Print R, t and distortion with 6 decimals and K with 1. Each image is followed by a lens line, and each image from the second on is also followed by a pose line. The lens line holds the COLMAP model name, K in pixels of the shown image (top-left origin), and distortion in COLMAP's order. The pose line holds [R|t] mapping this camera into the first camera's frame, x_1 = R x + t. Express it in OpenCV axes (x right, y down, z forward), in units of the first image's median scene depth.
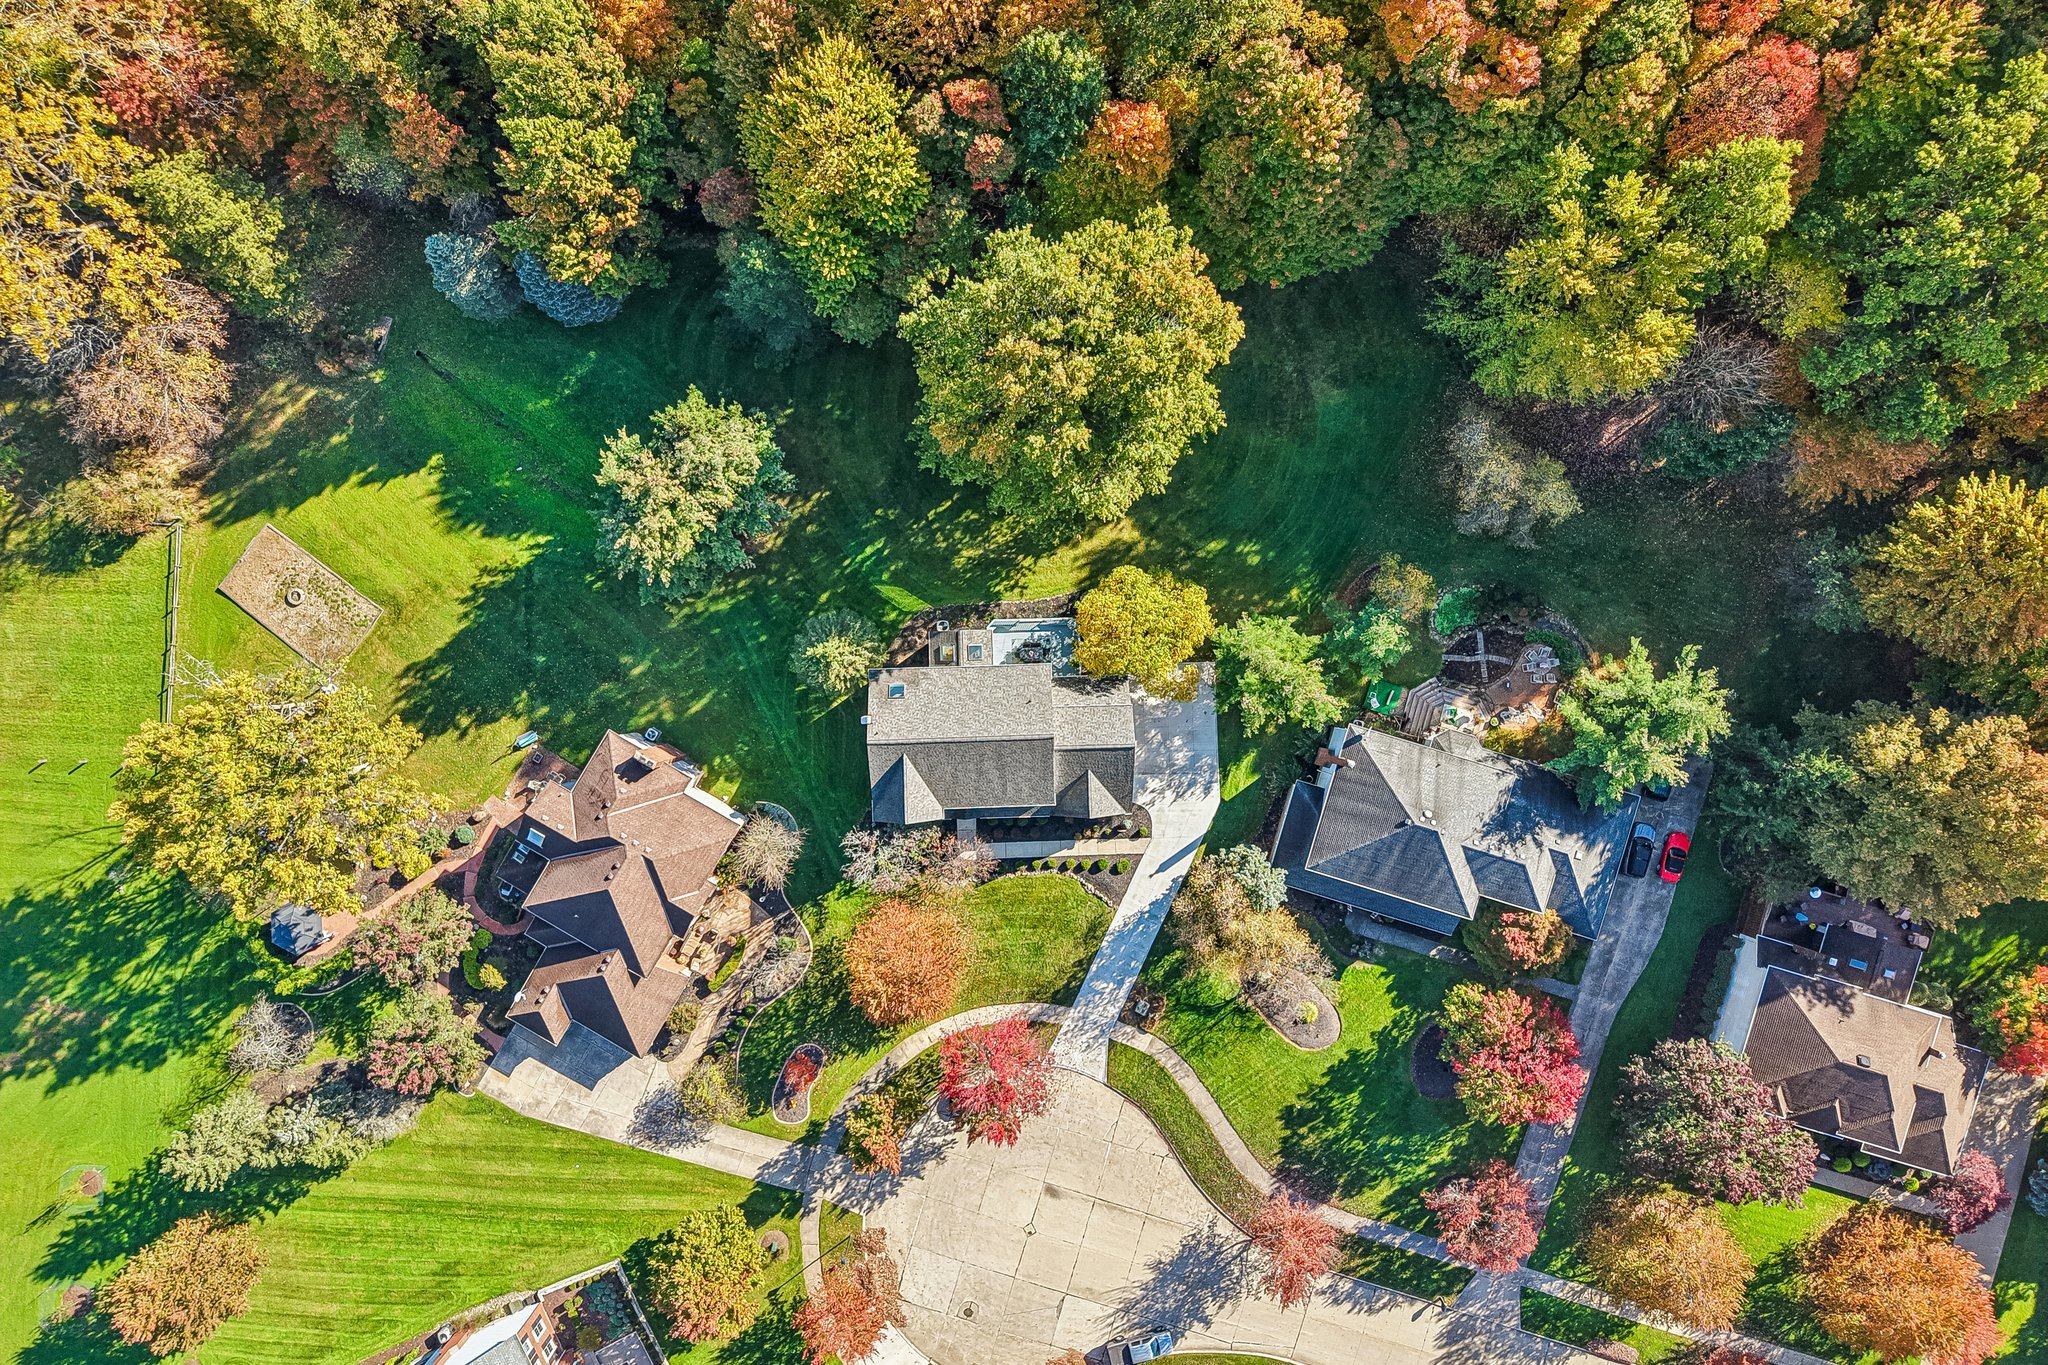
lens RADIAL K [[1387.3, 0, 1024.0], [0, 1387.3, 682.5], [0, 0, 1]] dist [0.001821, -0.000343]
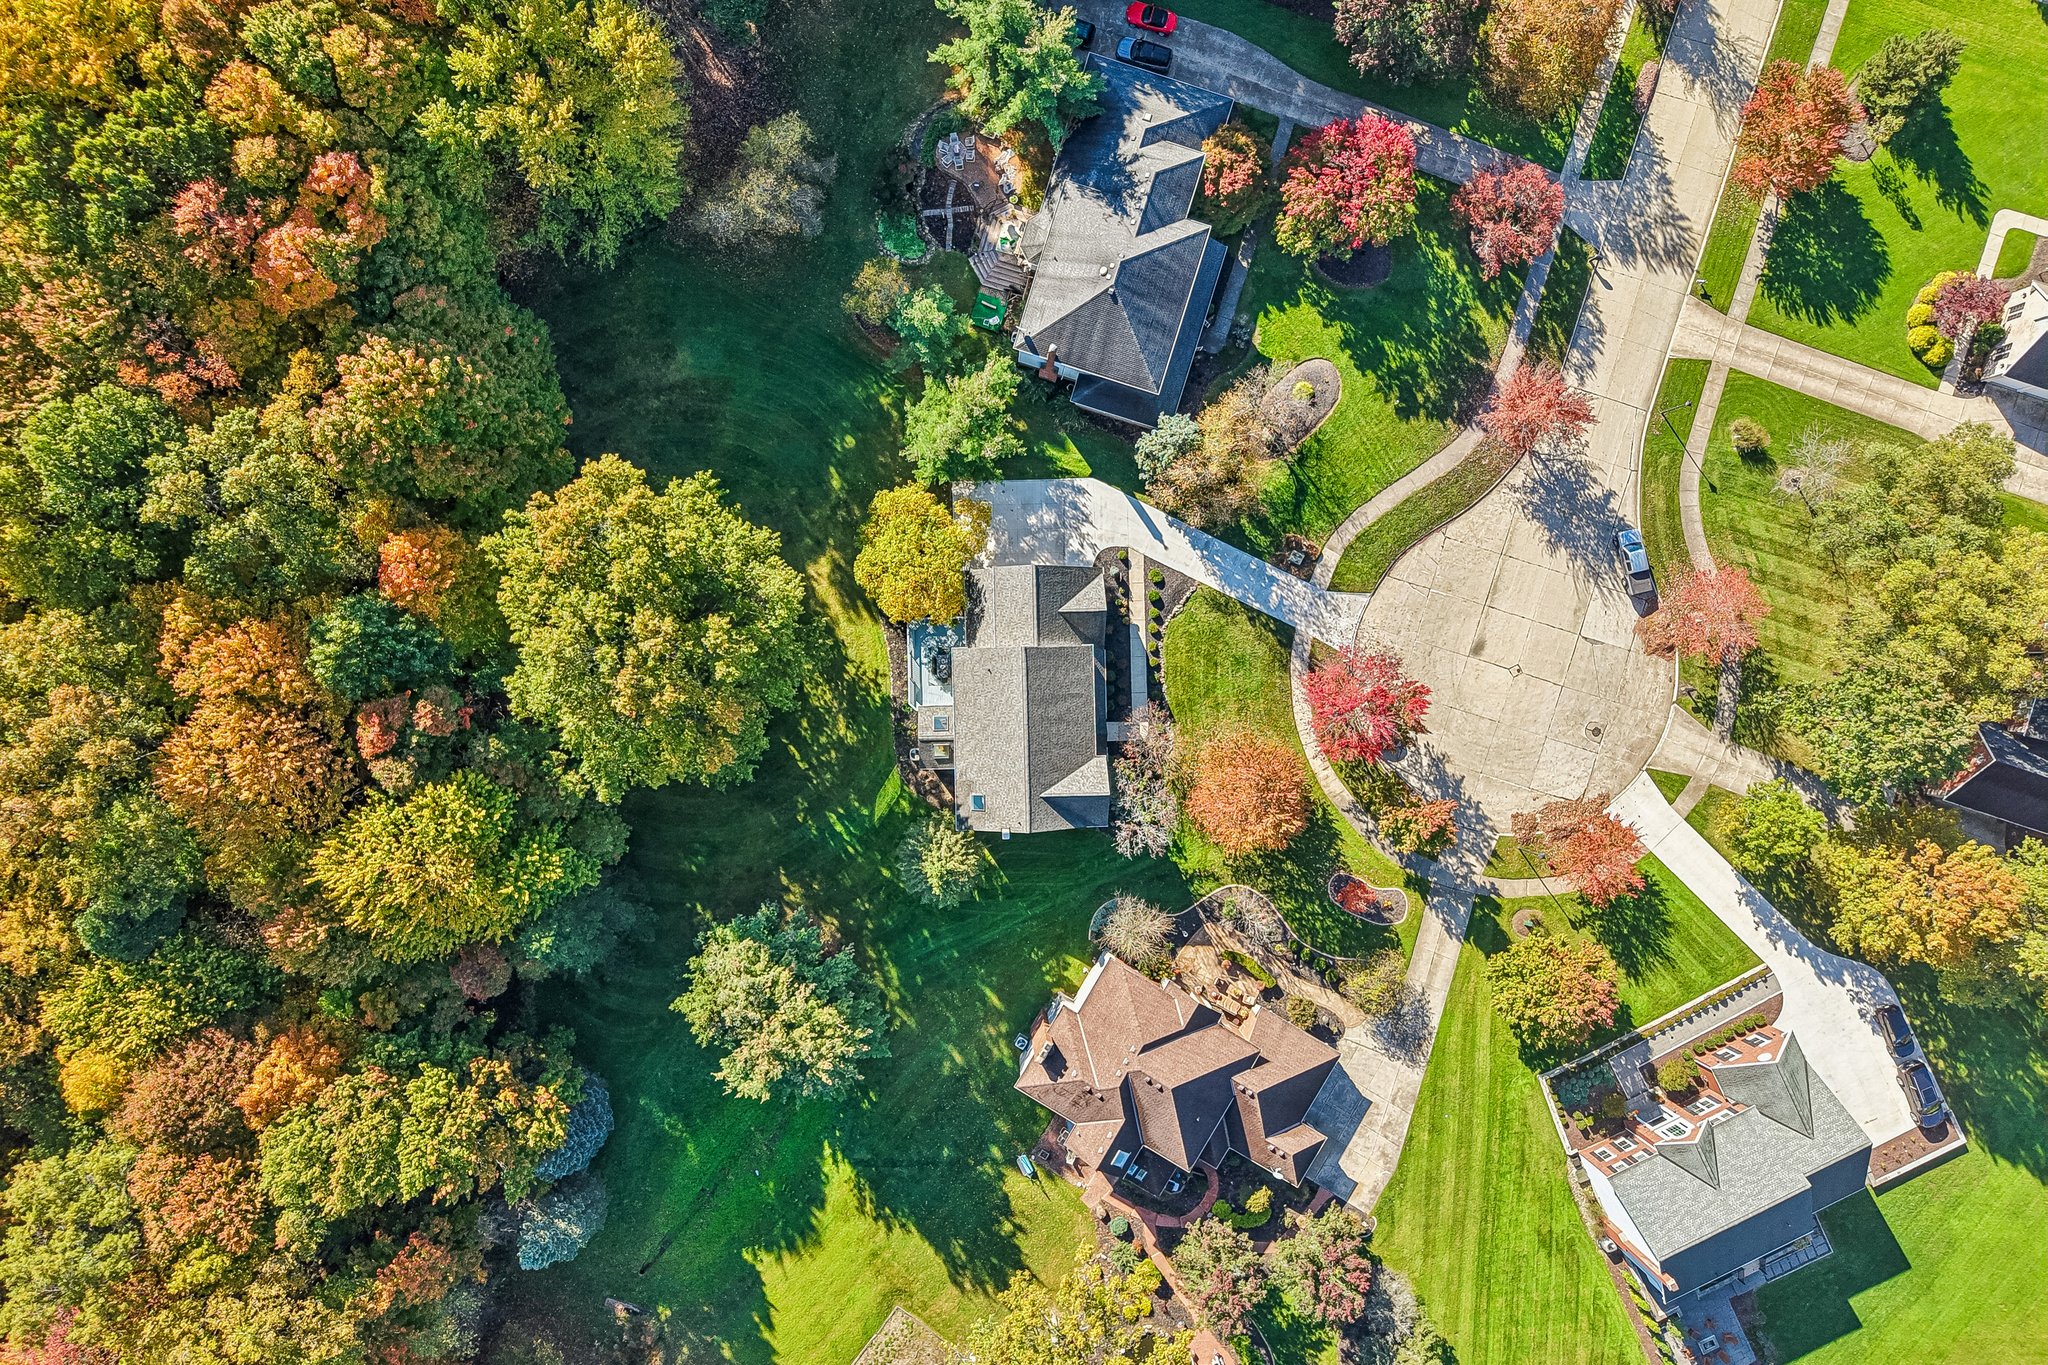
lens RADIAL K [[1386.1, 0, 1024.0], [0, 1386.1, 682.5], [0, 0, 1]] dist [0.014460, -0.020494]
pose [[0.006484, -0.999620, -0.026788, 0.021509], [0.999783, 0.005950, 0.019971, 0.018583], [-0.019804, -0.026912, 0.999442, -0.000644]]
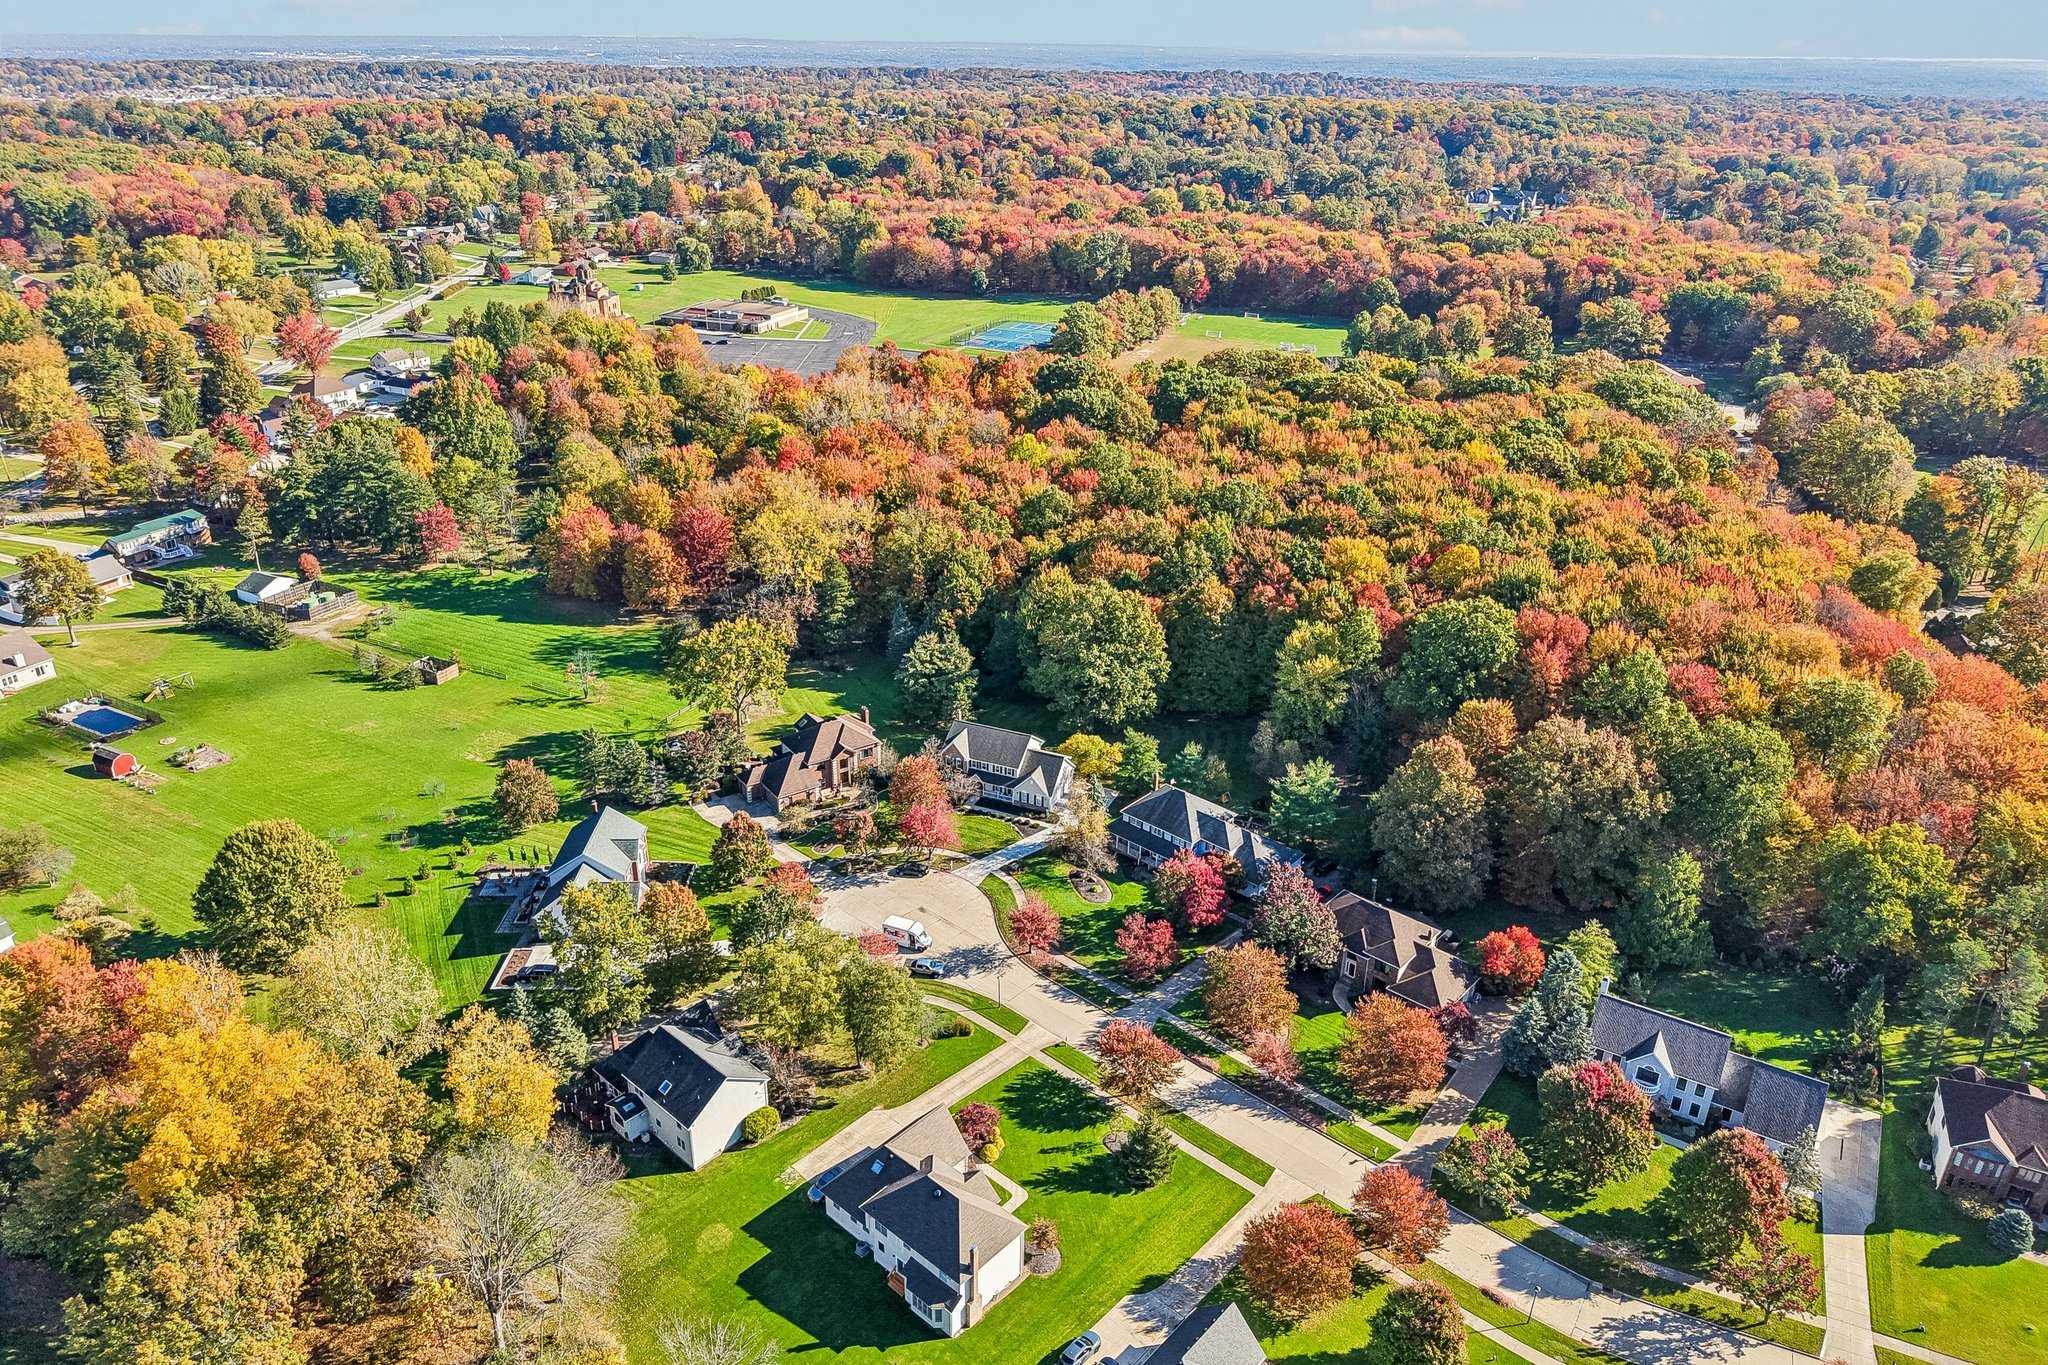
lens RADIAL K [[1386.1, 0, 1024.0], [0, 1386.1, 682.5], [0, 0, 1]] dist [0.014460, -0.020494]
pose [[0.907522, 0.175433, -0.381610, 0.791262], [-0.419954, 0.365043, -0.830892, 1.744050], [-0.006462, 0.914312, 0.404959, 0.032185]]
